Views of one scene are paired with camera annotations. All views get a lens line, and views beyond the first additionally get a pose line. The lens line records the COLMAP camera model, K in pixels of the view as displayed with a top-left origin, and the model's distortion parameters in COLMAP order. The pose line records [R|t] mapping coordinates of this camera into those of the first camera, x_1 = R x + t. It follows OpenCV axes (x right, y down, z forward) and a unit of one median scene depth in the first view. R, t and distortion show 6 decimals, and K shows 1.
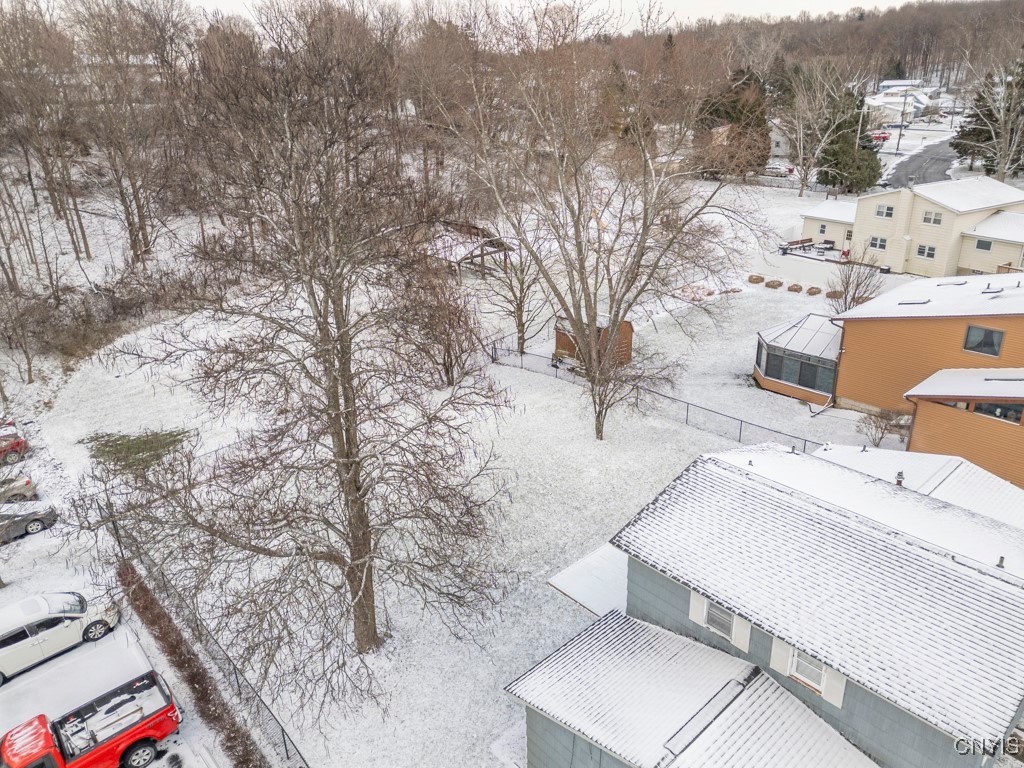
lens RADIAL K [[702.5, 0, 509.6], [0, 702.5, 387.1], [0, 0, 1]] dist [0.037742, -0.014061]
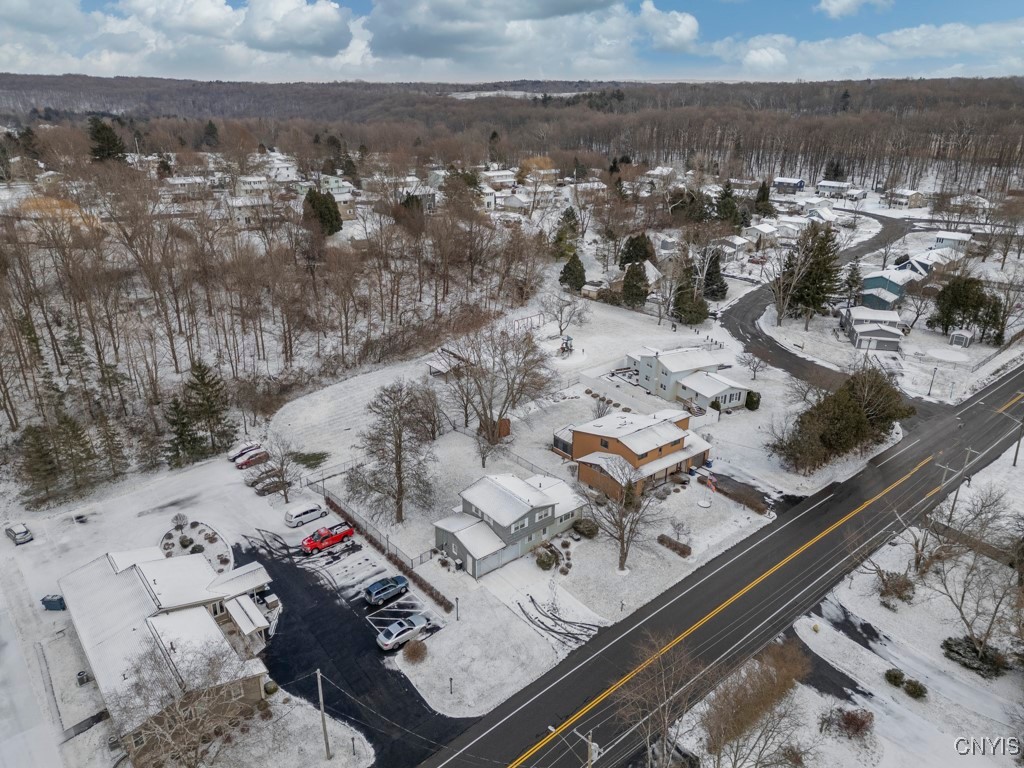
lens RADIAL K [[702.5, 0, 514.7], [0, 702.5, 383.2], [0, 0, 1]] dist [0.037742, -0.014061]
pose [[0.997931, 0.063531, -0.009869, 0.256119], [-0.063689, 0.997831, -0.016663, -0.219438], [0.008789, 0.017257, 0.999812, -1.766831]]
